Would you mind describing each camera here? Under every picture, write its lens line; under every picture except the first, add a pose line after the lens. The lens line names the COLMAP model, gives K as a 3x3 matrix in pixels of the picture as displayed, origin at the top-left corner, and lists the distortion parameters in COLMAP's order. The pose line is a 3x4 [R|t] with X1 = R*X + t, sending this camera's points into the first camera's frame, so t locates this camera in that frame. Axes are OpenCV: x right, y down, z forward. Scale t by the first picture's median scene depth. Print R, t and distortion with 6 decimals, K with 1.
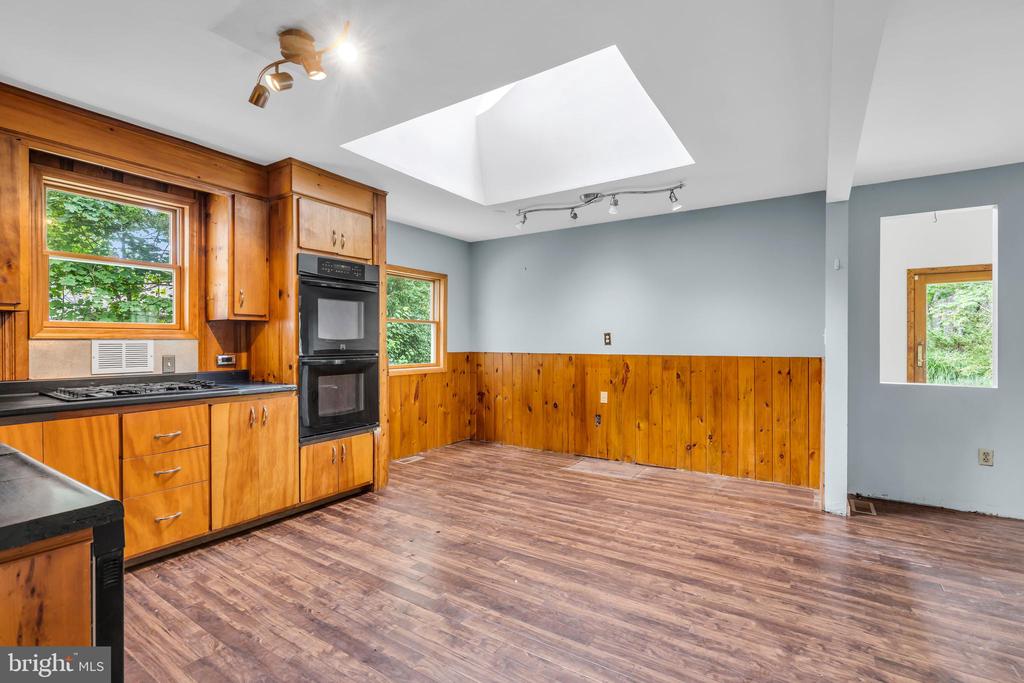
lens RADIAL K [[463.7, 0, 512.8], [0, 463.7, 342.8], [0, 0, 1]] dist [-0.002277, 0.000735]
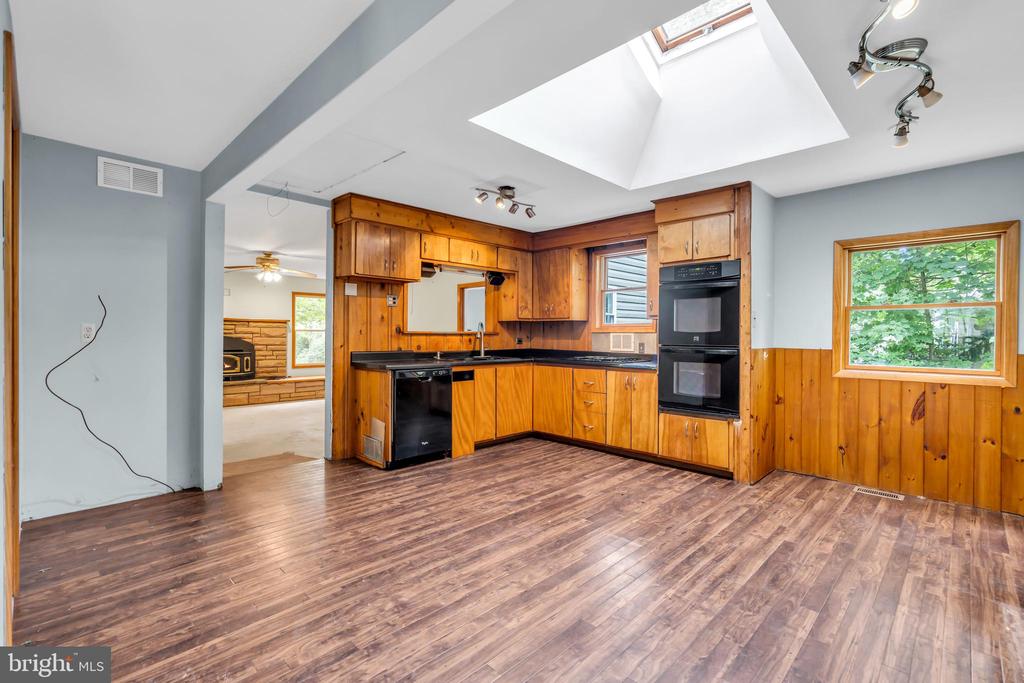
lens RADIAL K [[470.5, 0, 512.0], [0, 470.5, 341.5], [0, 0, 1]] dist [-0.002888, 0.001009]
pose [[-0.201667, 0.013498, -0.979361, 0.966909], [-0.008708, 0.999841, 0.015573, 0.001521], [0.979415, 0.011669, -0.201517, 0.868092]]
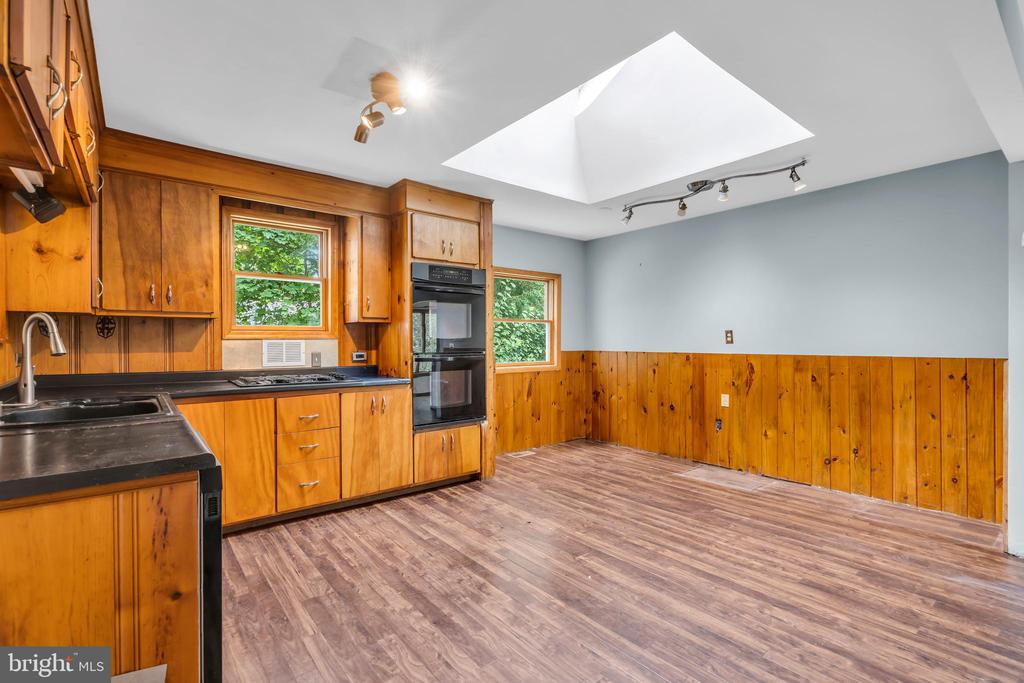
lens RADIAL K [[470.5, 0, 512.0], [0, 470.5, 341.5], [0, 0, 1]] dist [-0.002888, 0.001009]
pose [[0.952910, -0.002532, -0.303242, 0.118720], [0.002309, 0.999997, -0.001092, 0.001377], [0.303244, 0.000341, 0.952913, -0.020466]]
